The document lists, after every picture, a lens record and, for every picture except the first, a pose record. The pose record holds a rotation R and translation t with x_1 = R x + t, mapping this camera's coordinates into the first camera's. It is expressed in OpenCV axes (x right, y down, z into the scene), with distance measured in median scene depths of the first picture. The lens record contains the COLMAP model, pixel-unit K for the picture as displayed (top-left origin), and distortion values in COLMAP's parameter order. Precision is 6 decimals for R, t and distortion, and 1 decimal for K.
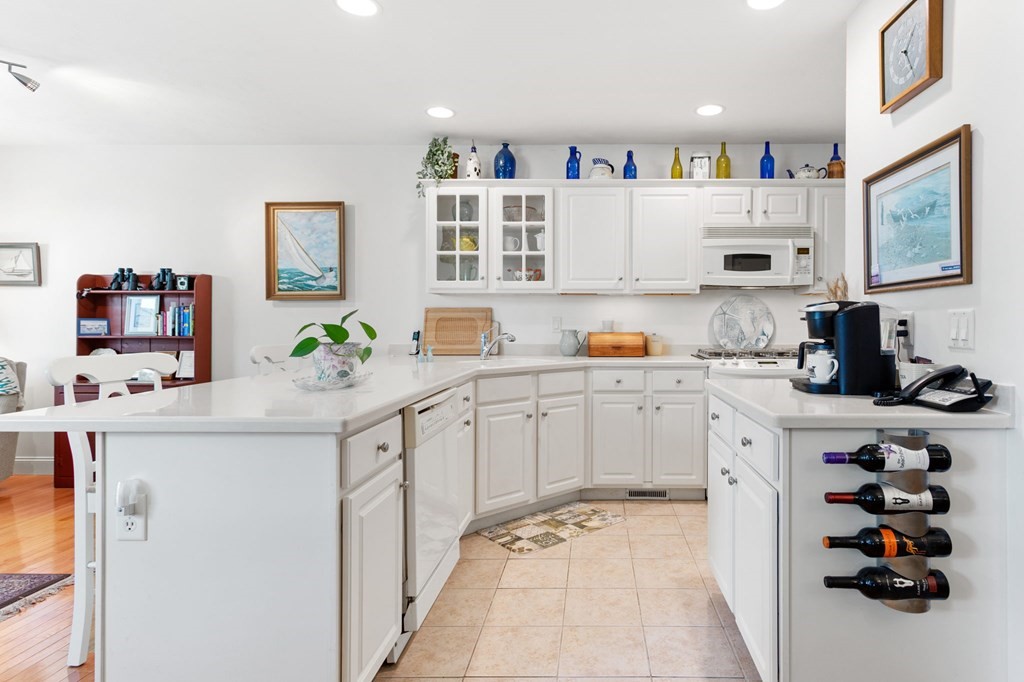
lens RADIAL K [[698.8, 0, 493.0], [0, 698.8, 325.0], [0, 0, 1]] dist [-0.005655, 0.014765]
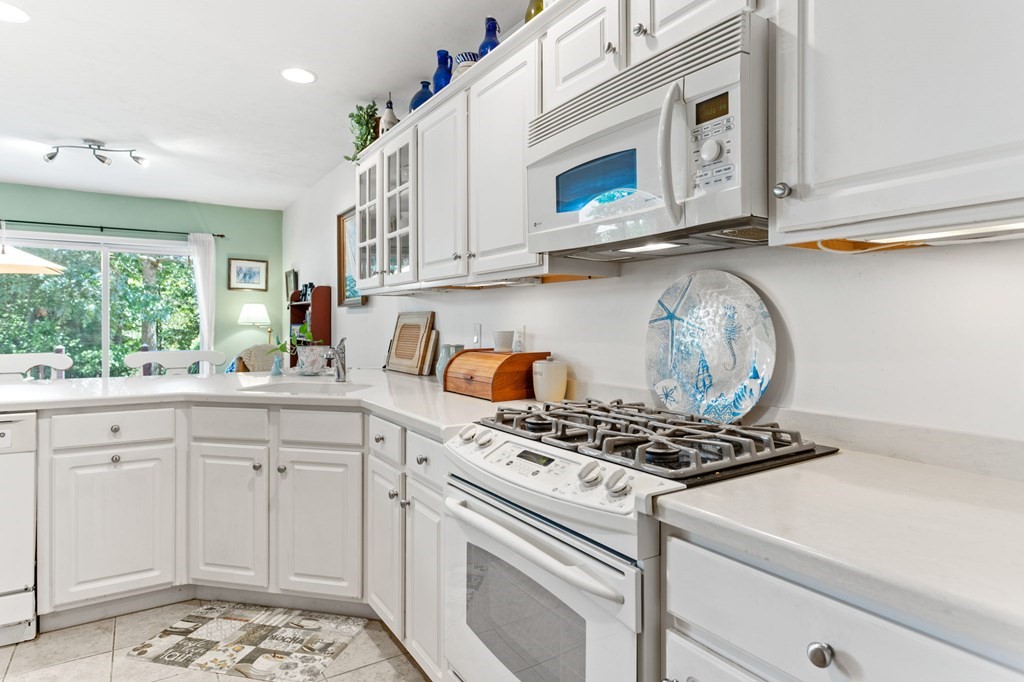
lens RADIAL K [[584.1, 0, 510.0], [0, 584.1, 326.9], [0, 0, 1]] dist [0.005447, 0.000970]
pose [[0.553569, 0.007712, -0.832768, 0.662630], [-0.004146, 0.999970, 0.006505, -0.015071], [0.832793, -0.000149, 0.553585, 0.864064]]
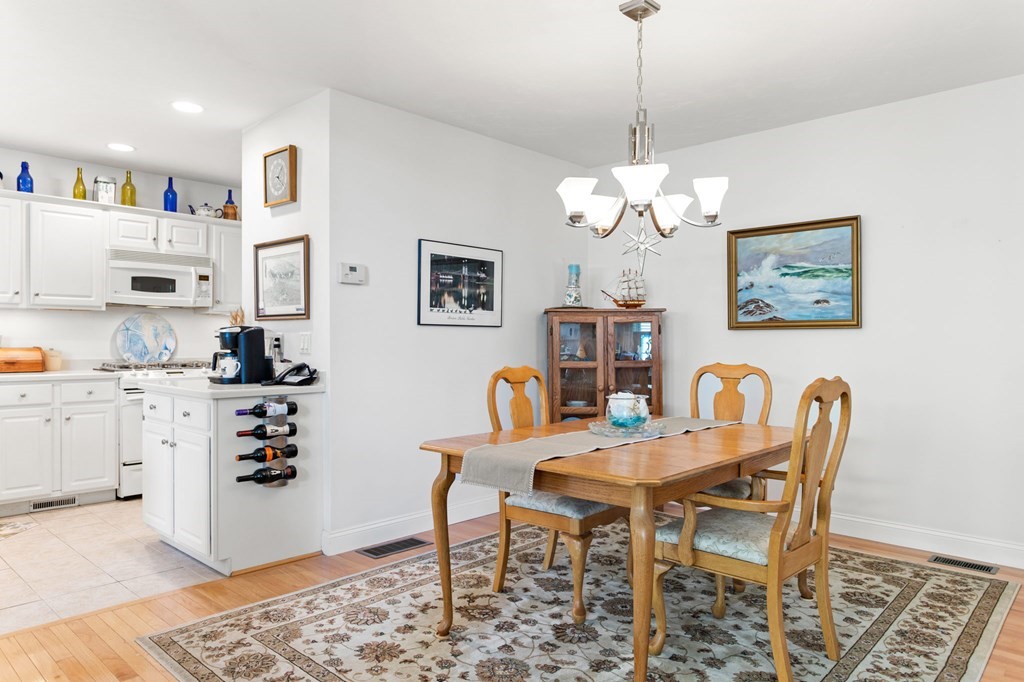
lens RADIAL K [[698.8, 0, 529.2], [0, 698.8, 352.0], [0, 0, 1]] dist [-0.005655, 0.014765]
pose [[0.646695, -0.010364, 0.762678, -0.111937], [-0.002626, 0.999871, 0.015814, -0.000640], [-0.762744, -0.012230, 0.646585, -0.203017]]
